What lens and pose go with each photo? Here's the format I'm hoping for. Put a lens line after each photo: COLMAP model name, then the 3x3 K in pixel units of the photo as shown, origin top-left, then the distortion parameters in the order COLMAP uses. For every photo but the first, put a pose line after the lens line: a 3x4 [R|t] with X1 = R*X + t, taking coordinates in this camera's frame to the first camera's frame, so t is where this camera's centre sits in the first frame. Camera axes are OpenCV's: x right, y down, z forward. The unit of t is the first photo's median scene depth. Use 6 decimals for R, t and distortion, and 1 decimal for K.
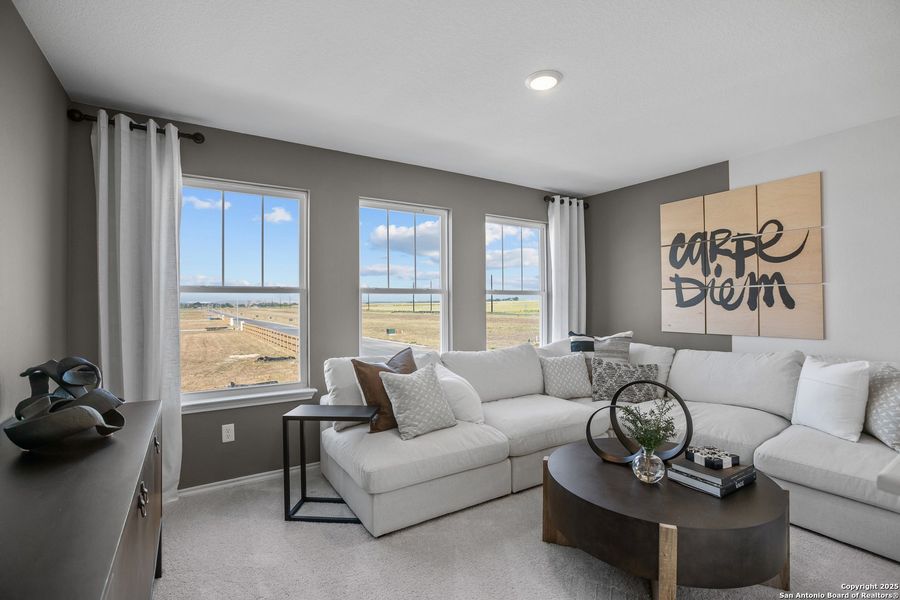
lens RADIAL K [[402.5, 0, 446.7], [0, 402.5, 301.2], [0, 0, 1]] dist [-0.003575, -0.000283]
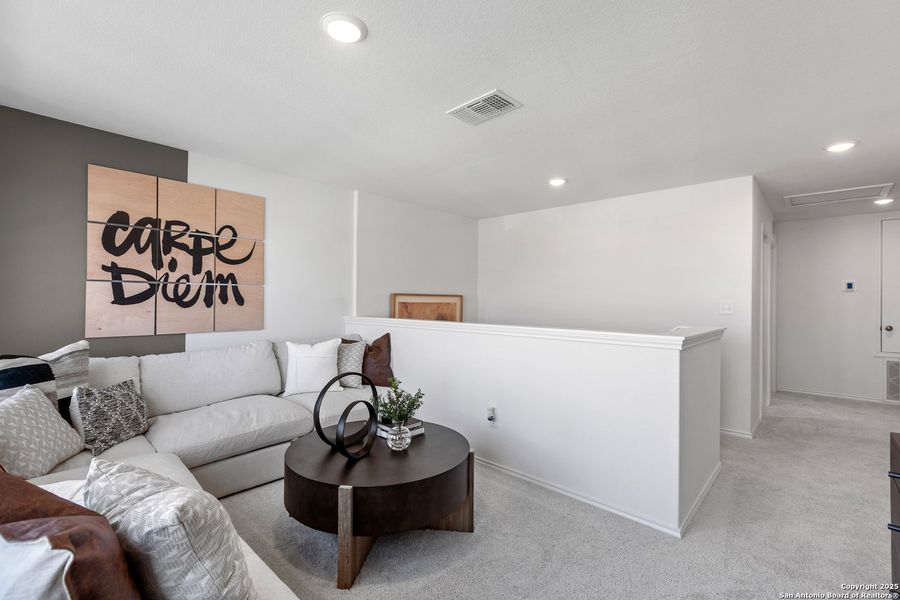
lens RADIAL K [[402.5, 0, 448.0], [0, 402.5, 302.3], [0, 0, 1]] dist [-0.003575, -0.000283]
pose [[-0.235946, 0.002161, 0.971764, -0.371983], [-0.011900, 0.999916, -0.005113, 0.007036], [-0.971693, -0.012770, -0.235900, 0.612652]]
